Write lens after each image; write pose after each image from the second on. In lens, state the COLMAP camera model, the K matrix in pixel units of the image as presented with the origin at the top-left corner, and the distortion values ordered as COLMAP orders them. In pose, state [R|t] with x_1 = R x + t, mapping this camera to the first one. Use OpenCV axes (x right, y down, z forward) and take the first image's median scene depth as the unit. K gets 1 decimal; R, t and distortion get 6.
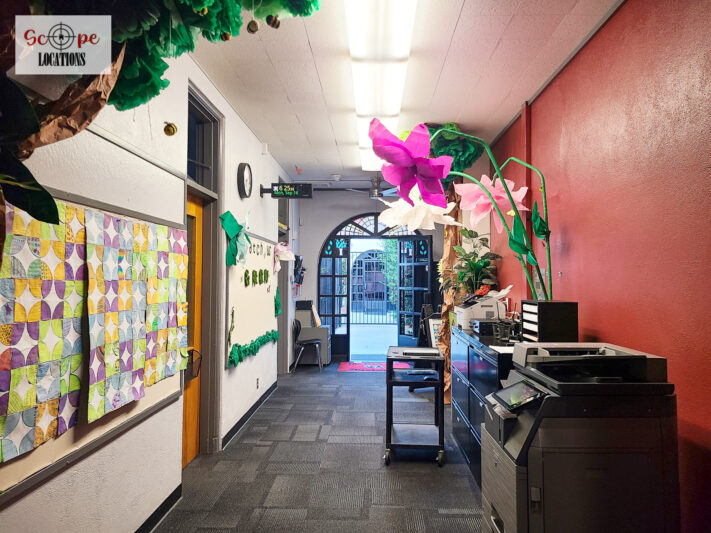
lens RADIAL K [[532.5, 0, 355.4], [0, 532.5, 259.9], [0, 0, 1]] dist [0.052130, -0.034816]
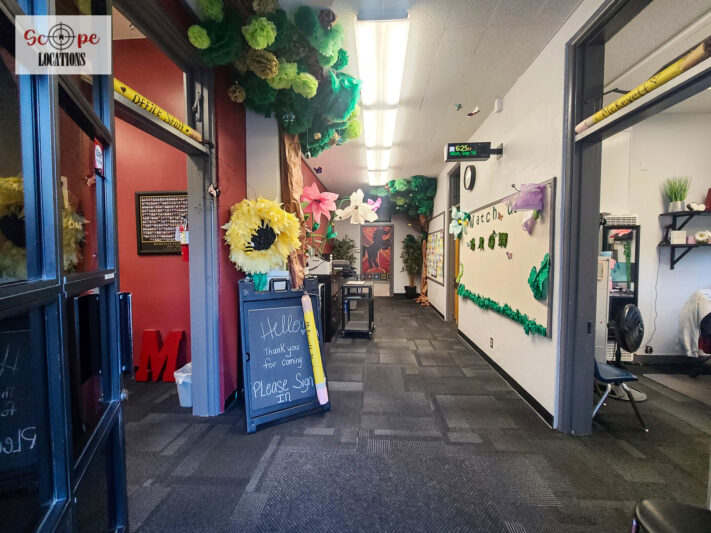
lens RADIAL K [[295.1, 0, 355.5], [0, 295.1, 266.5], [0, 0, 1]] dist [-0.000527, -0.000586]
pose [[-0.999407, -0.004290, 0.034172, 0.081002], [-0.003930, 0.999936, 0.010578, 0.093588], [-0.034216, 0.010438, -0.999360, 1.943175]]
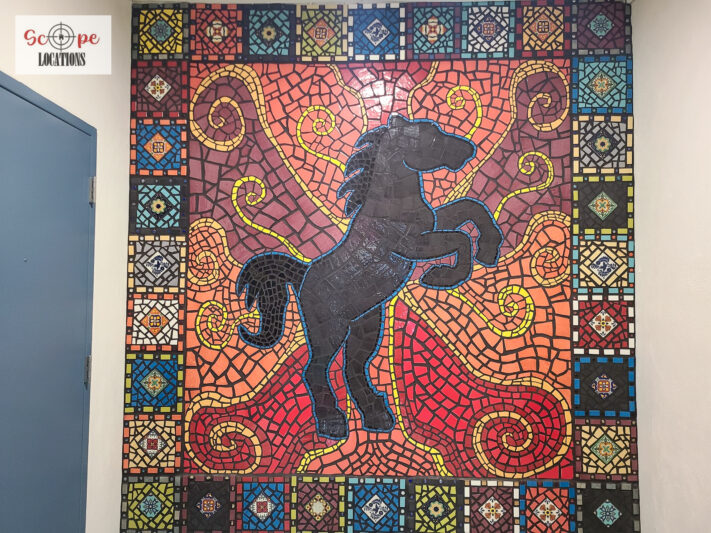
lens RADIAL K [[537.9, 0, 355.5], [0, 537.9, 266.5], [0, 0, 1]] dist [0.062646, -0.043532]
pose [[-0.999965, -0.007553, -0.003696, 0.065654], [-0.007261, 0.997271, -0.073470, 0.072593], [0.004241, -0.073441, -0.997291, 1.514838]]
